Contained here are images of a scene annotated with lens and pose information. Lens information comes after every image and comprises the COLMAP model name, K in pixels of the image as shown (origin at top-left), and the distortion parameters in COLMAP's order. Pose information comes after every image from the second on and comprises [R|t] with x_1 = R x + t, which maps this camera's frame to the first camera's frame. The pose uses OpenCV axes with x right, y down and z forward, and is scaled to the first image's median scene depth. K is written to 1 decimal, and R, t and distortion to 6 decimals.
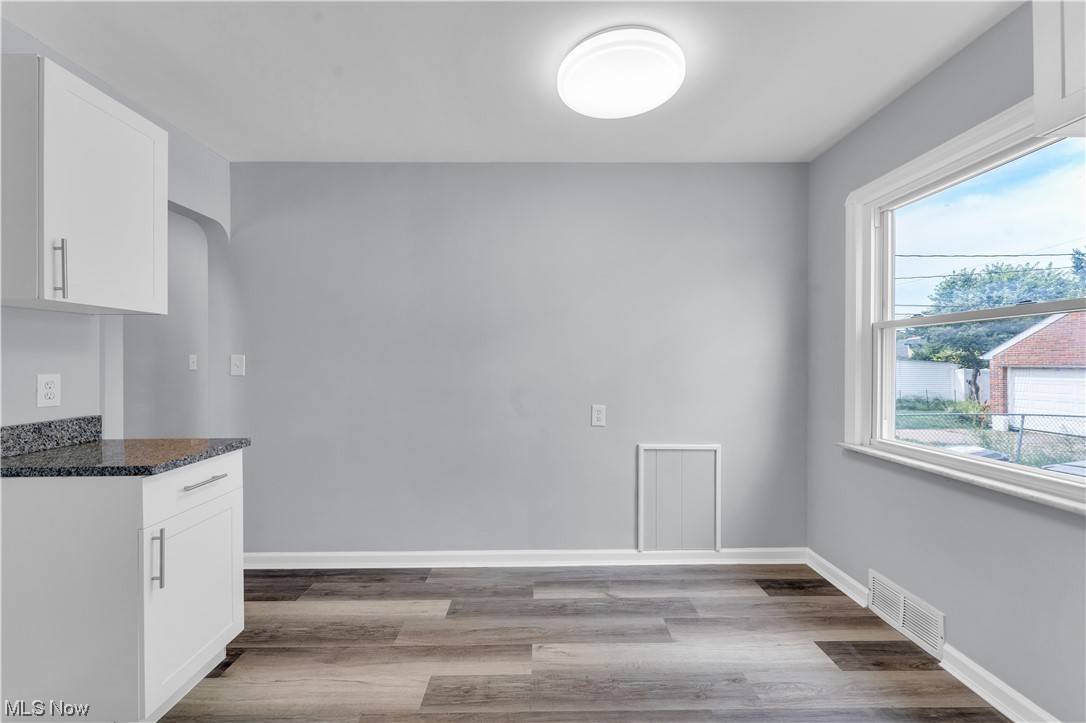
lens RADIAL K [[436.5, 0, 543.4], [0, 436.5, 362.2], [0, 0, 1]] dist [-0.002261, 0.000416]
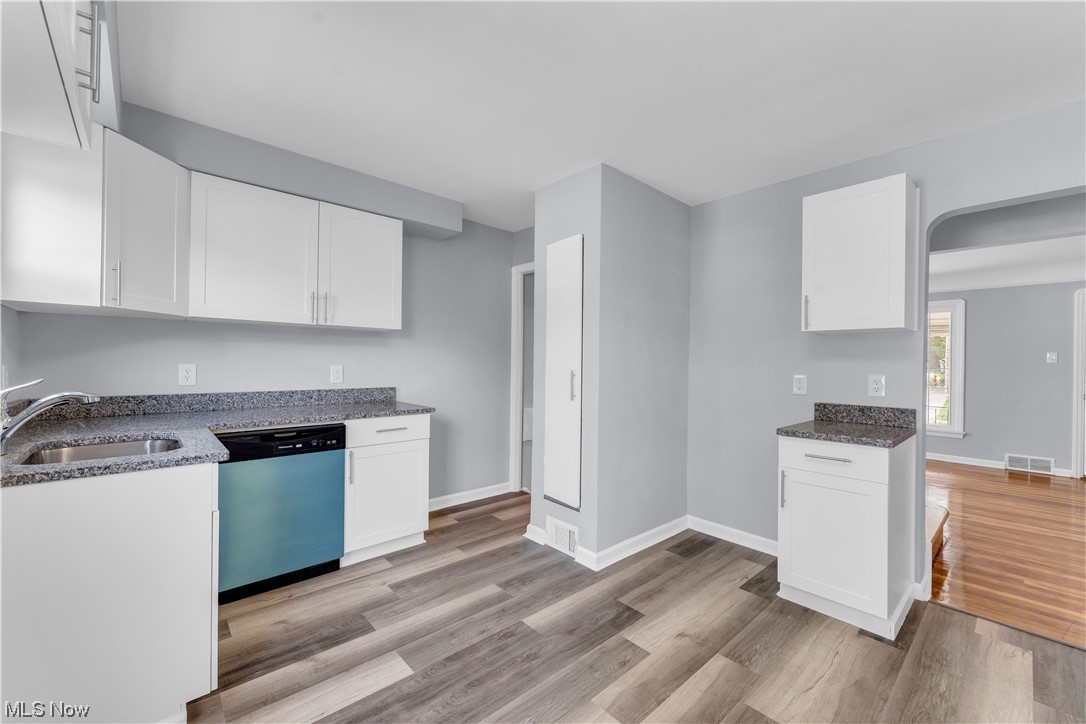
lens RADIAL K [[436.5, 0, 545.8], [0, 436.5, 361.2], [0, 0, 1]] dist [-0.002261, 0.000416]
pose [[-0.743219, -0.009915, -0.668975, 0.537613], [-0.014723, 0.999890, 0.001537, -0.004379], [0.668886, 0.010991, -0.743284, 1.020067]]
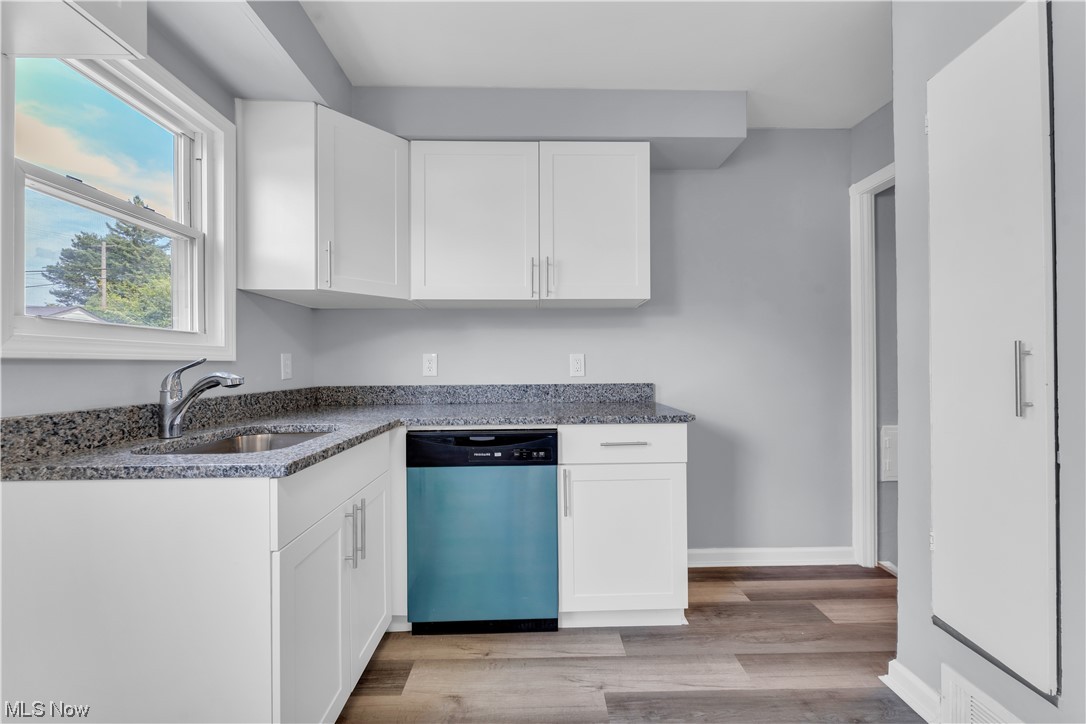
lens RADIAL K [[436.5, 0, 545.0], [0, 436.5, 363.5], [0, 0, 1]] dist [-0.002261, 0.000416]
pose [[-0.999877, 0.006417, -0.014291, 0.198600], [0.006422, 0.999979, -0.000331, 0.044753], [0.014288, -0.000423, -0.999898, 0.636395]]
